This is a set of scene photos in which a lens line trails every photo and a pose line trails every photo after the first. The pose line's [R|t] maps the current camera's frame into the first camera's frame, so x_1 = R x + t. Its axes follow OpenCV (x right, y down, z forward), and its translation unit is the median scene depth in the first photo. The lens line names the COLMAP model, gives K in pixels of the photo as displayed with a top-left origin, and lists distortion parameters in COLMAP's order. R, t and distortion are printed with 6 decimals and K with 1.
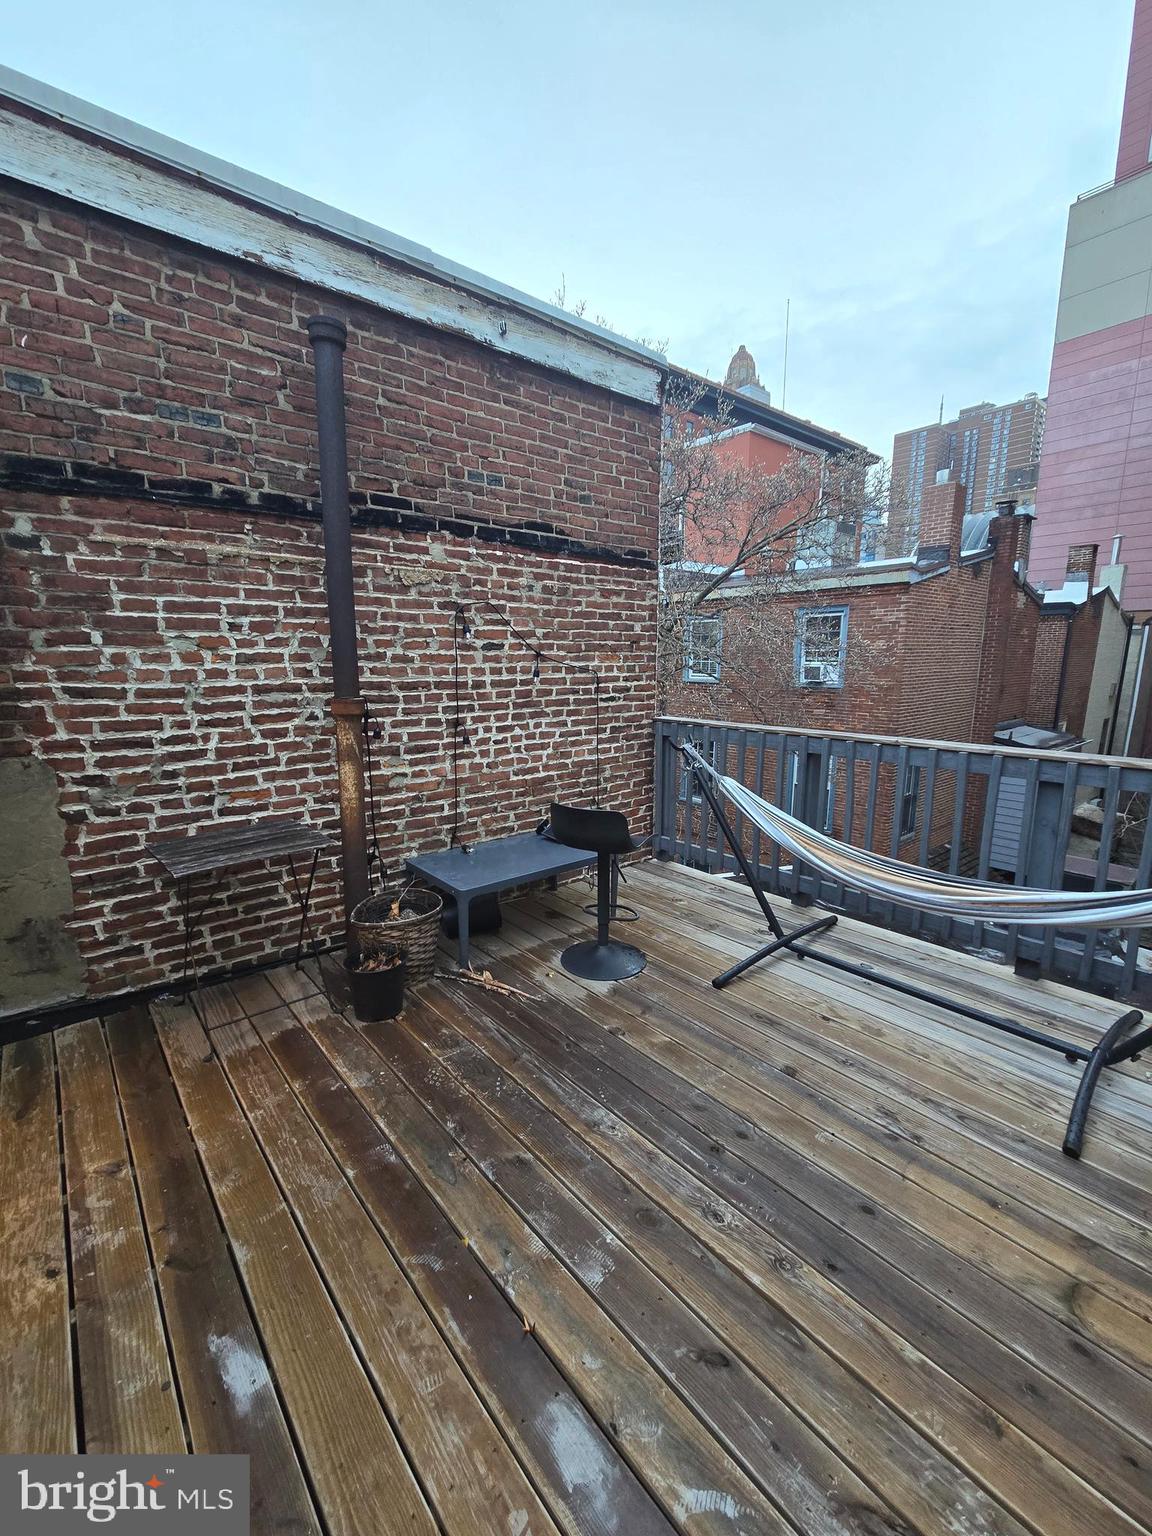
lens RADIAL K [[625.6, 0, 568.1], [0, 625.6, 771.7], [0, 0, 1]] dist [0.000765, 0.000737]
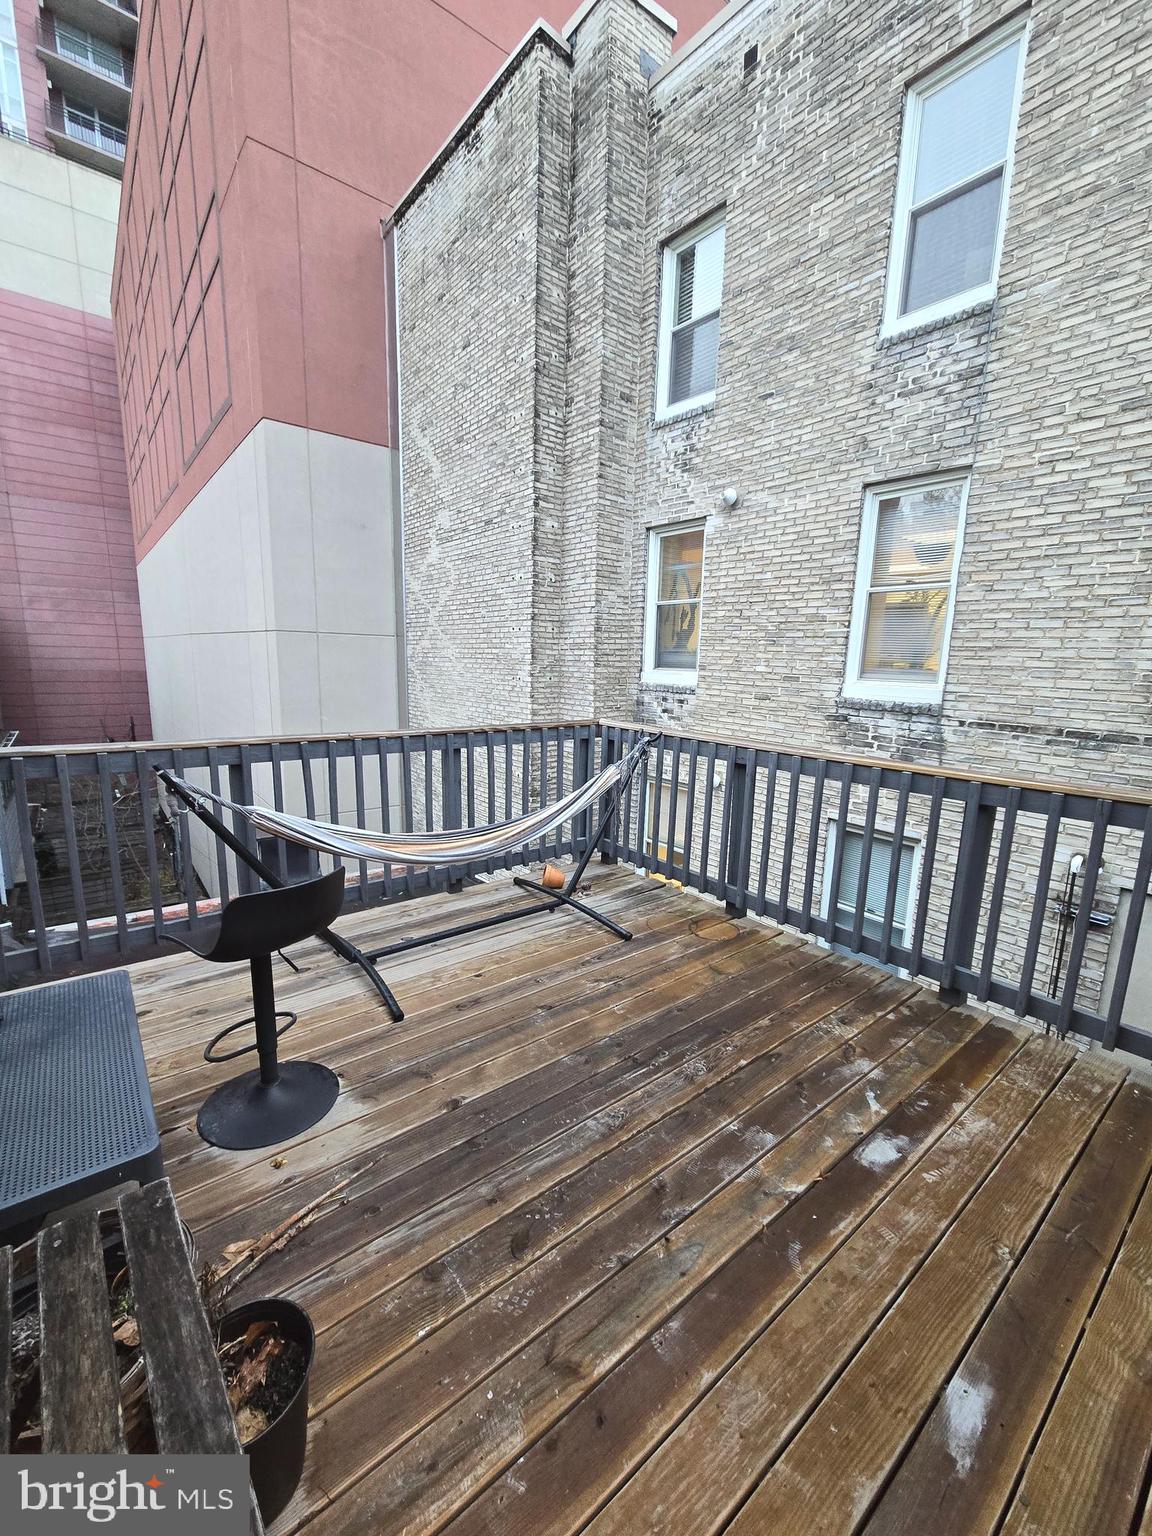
lens RADIAL K [[625.6, 0, 569.9], [0, 625.6, 775.4], [0, 0, 1]] dist [0.000765, 0.000737]
pose [[0.030713, -0.178628, 0.983437, -1.077428], [0.148558, 0.973789, 0.172236, -0.237349], [-0.988427, 0.140807, 0.056444, 1.144068]]
